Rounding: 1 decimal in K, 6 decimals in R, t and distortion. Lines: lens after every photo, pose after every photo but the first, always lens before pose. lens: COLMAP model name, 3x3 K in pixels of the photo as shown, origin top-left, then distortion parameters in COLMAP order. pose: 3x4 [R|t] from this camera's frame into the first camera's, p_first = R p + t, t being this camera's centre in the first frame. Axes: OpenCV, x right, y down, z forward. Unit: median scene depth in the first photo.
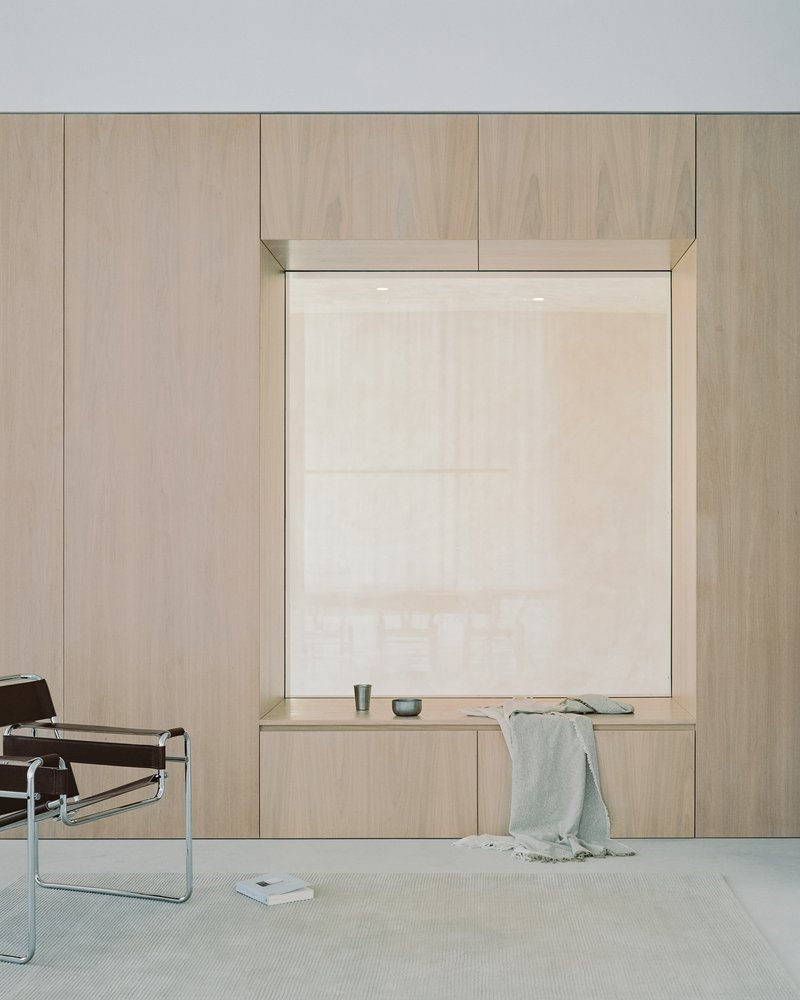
lens RADIAL K [[2481.8, 0, 399.4], [0, 2481.8, 622.9], [0, 0, 1]] dist [-0.054750, -0.089786]
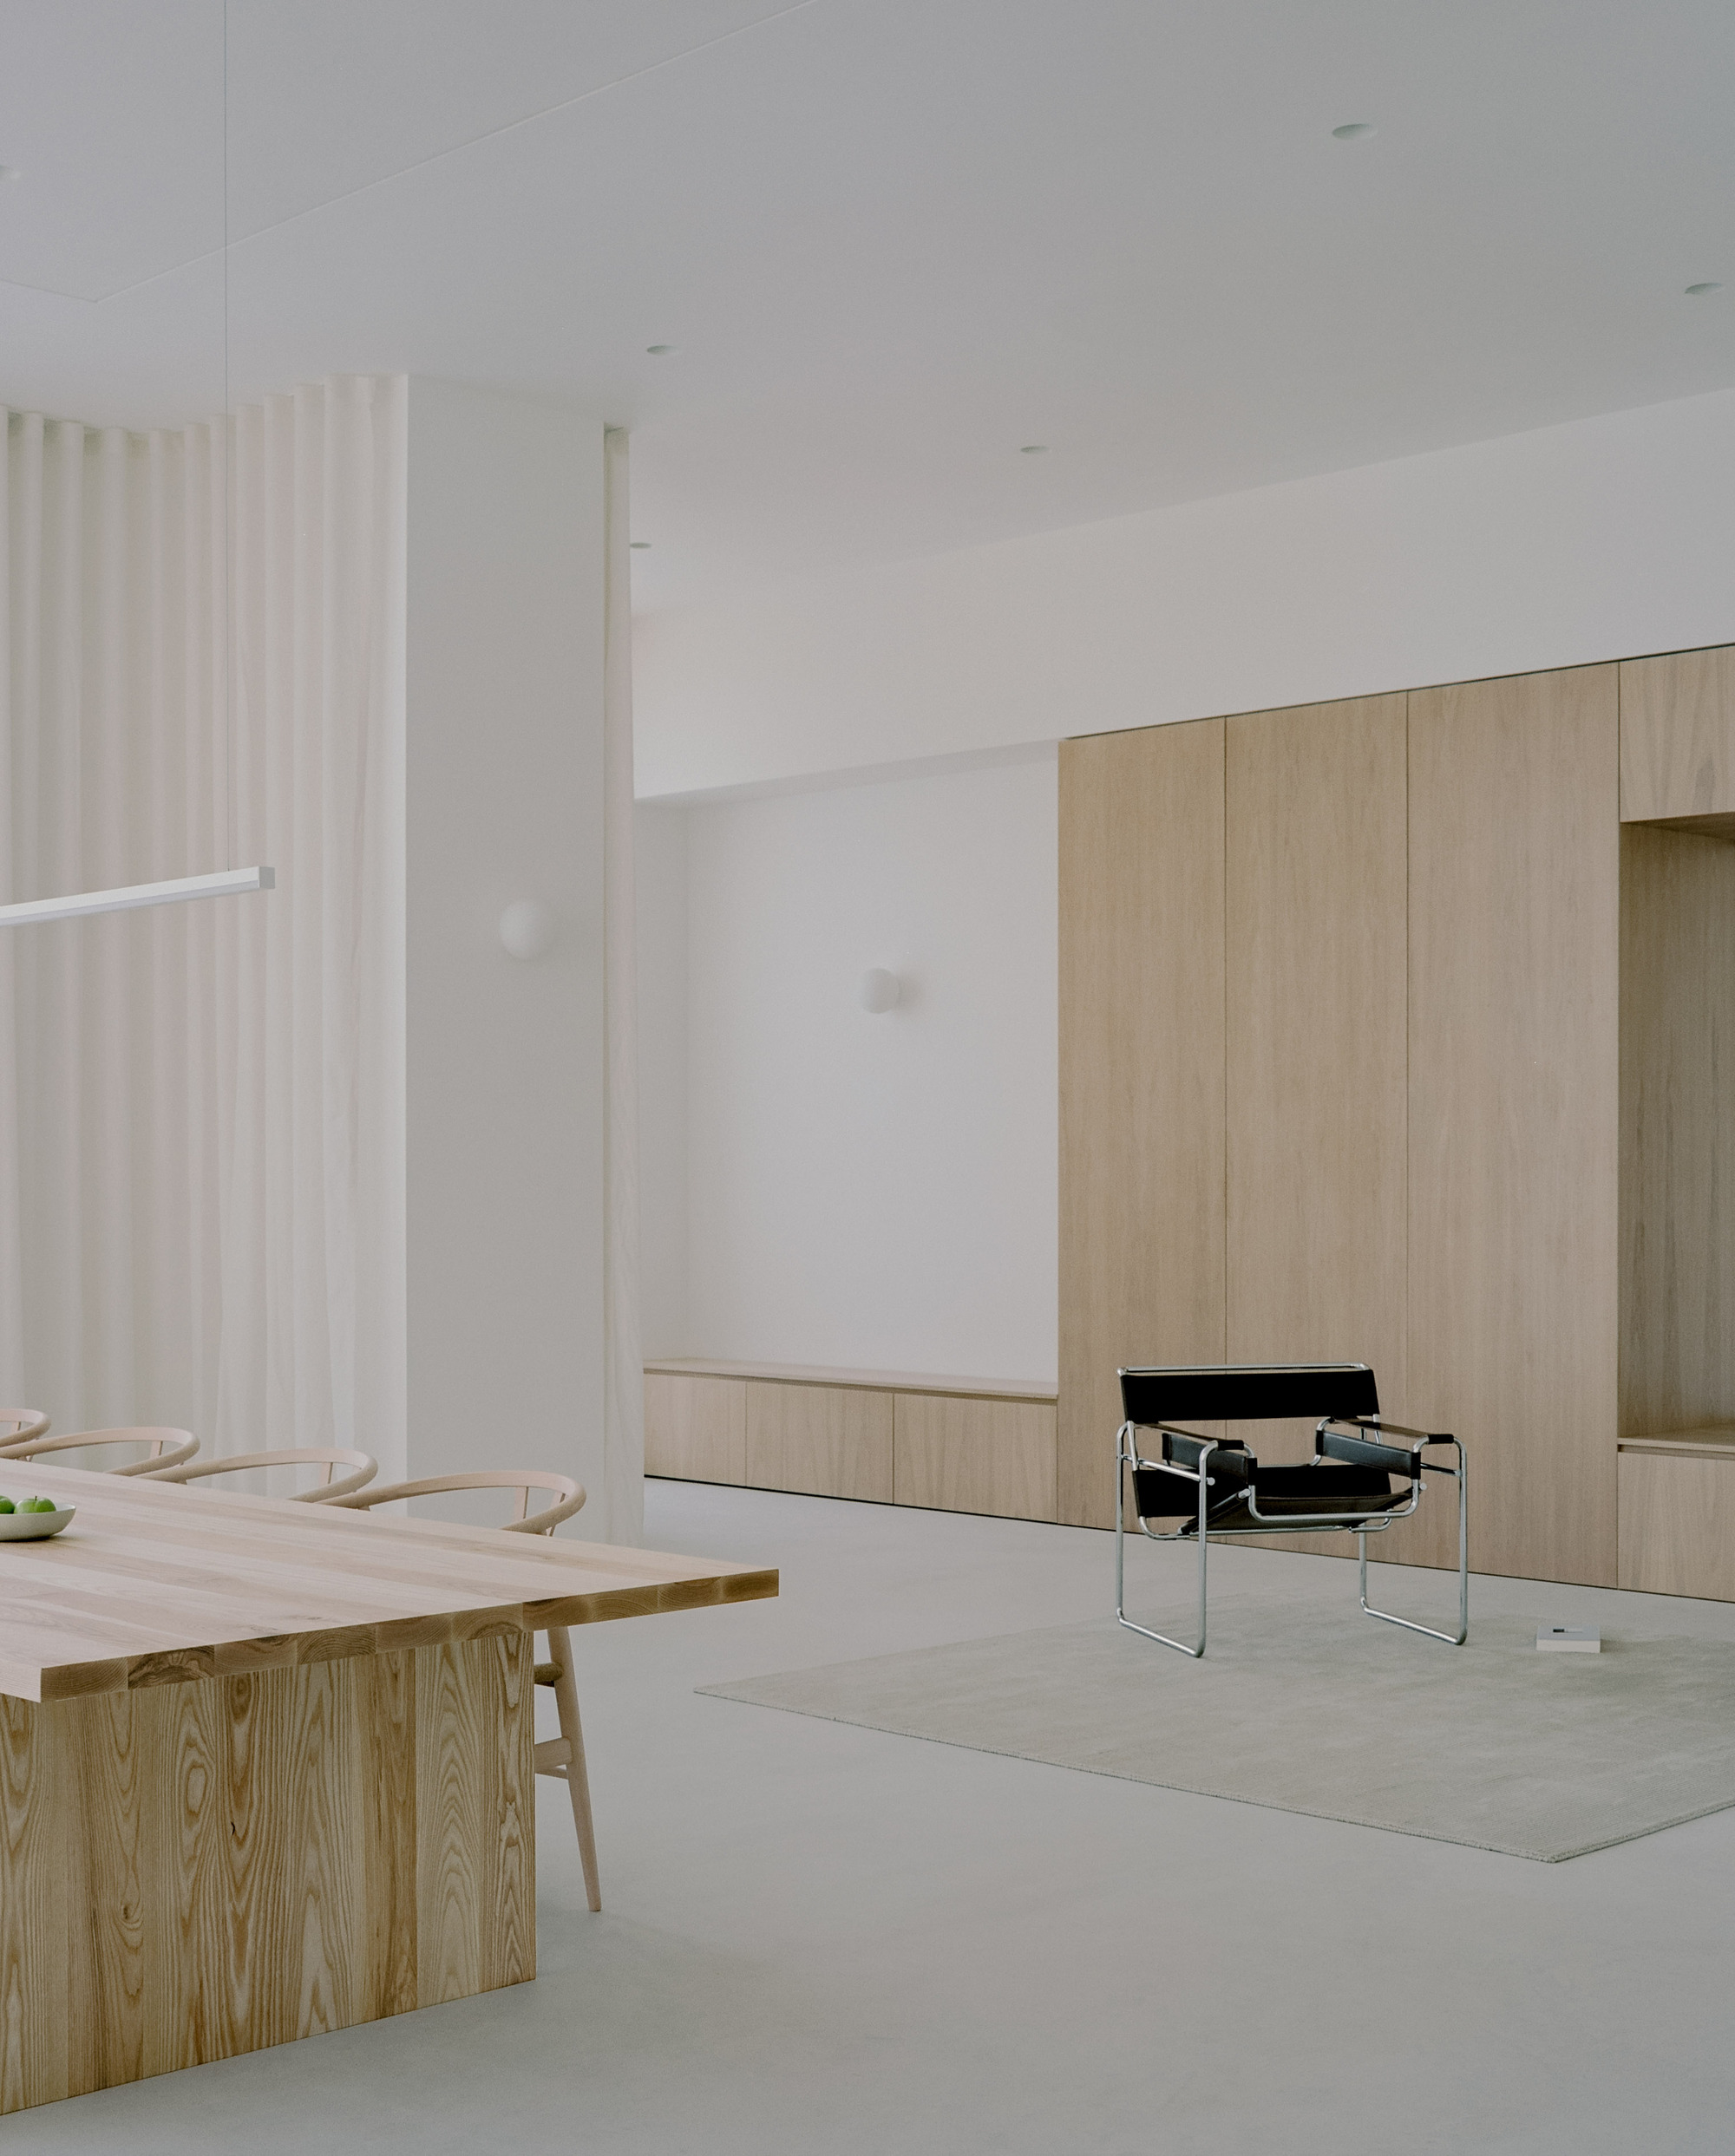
lens RADIAL K [[5351.5, 0, 866.3], [0, 5351.5, 1342.9], [0, 0, 1]] dist [-0.054750, -0.089786]
pose [[0.452743, 0.031143, -0.891097, 1.384252], [-0.041445, 0.999045, 0.013859, -0.004075], [0.890678, 0.030657, 0.453601, 0.028292]]
